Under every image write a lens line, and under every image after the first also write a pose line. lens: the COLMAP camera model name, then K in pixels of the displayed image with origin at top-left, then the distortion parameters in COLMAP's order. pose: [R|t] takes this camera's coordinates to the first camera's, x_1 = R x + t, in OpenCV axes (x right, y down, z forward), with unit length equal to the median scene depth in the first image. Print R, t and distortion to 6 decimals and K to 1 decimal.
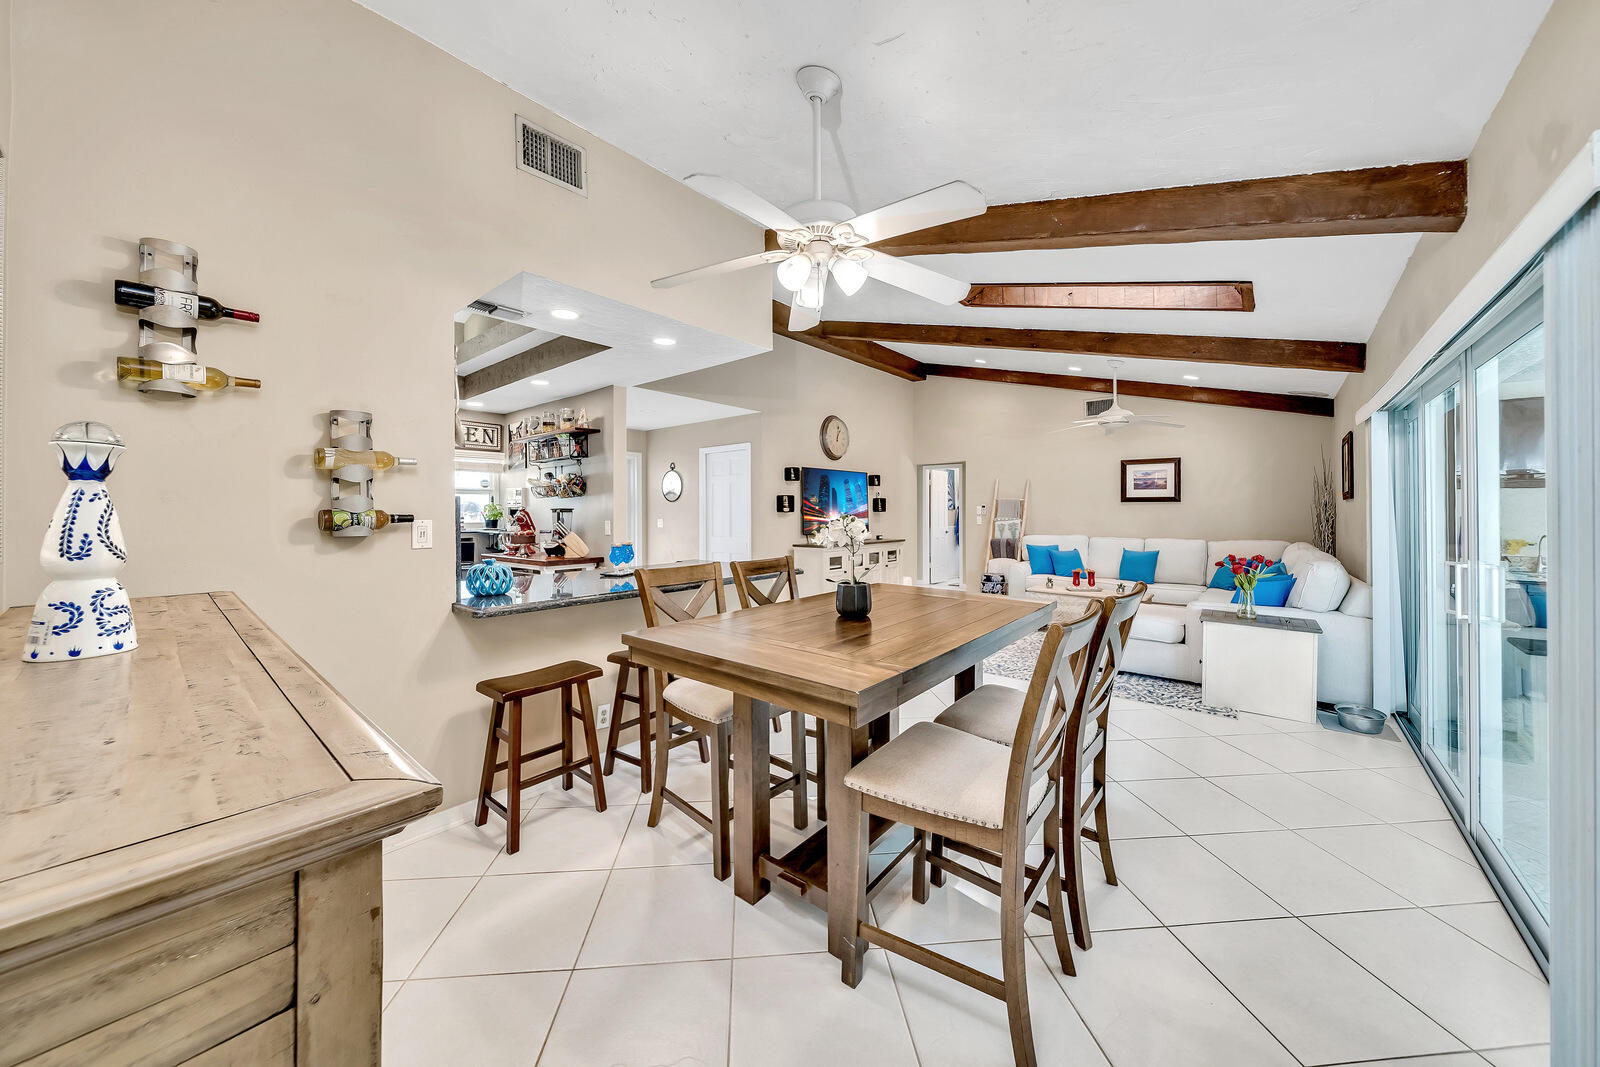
lens RADIAL K [[569.3, 0, 800.2], [0, 569.3, 508.3], [0, 0, 1]] dist [-0.001689, -0.000096]
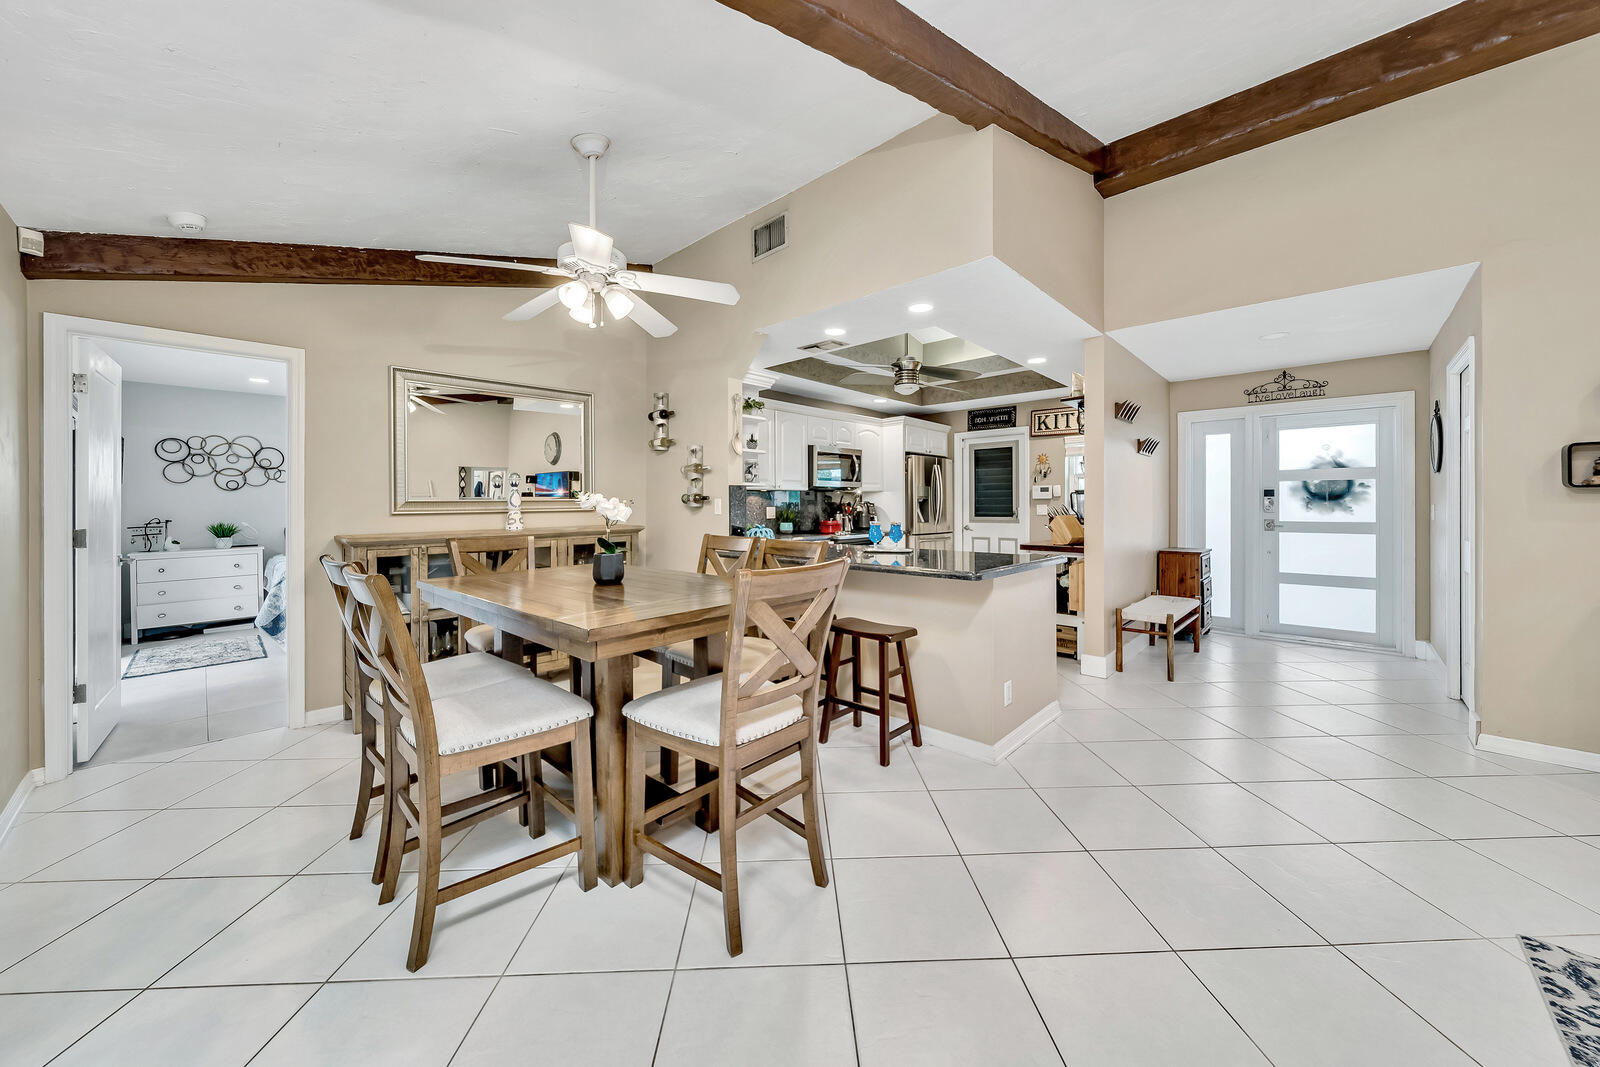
lens RADIAL K [[569.3, 0, 800.2], [0, 569.3, 508.3], [0, 0, 1]] dist [-0.001689, -0.000096]
pose [[-0.062705, 0.010907, -0.997973, 0.409059], [0.012298, 0.999873, 0.010155, 0.010890], [0.997956, -0.011637, -0.062831, 0.500254]]
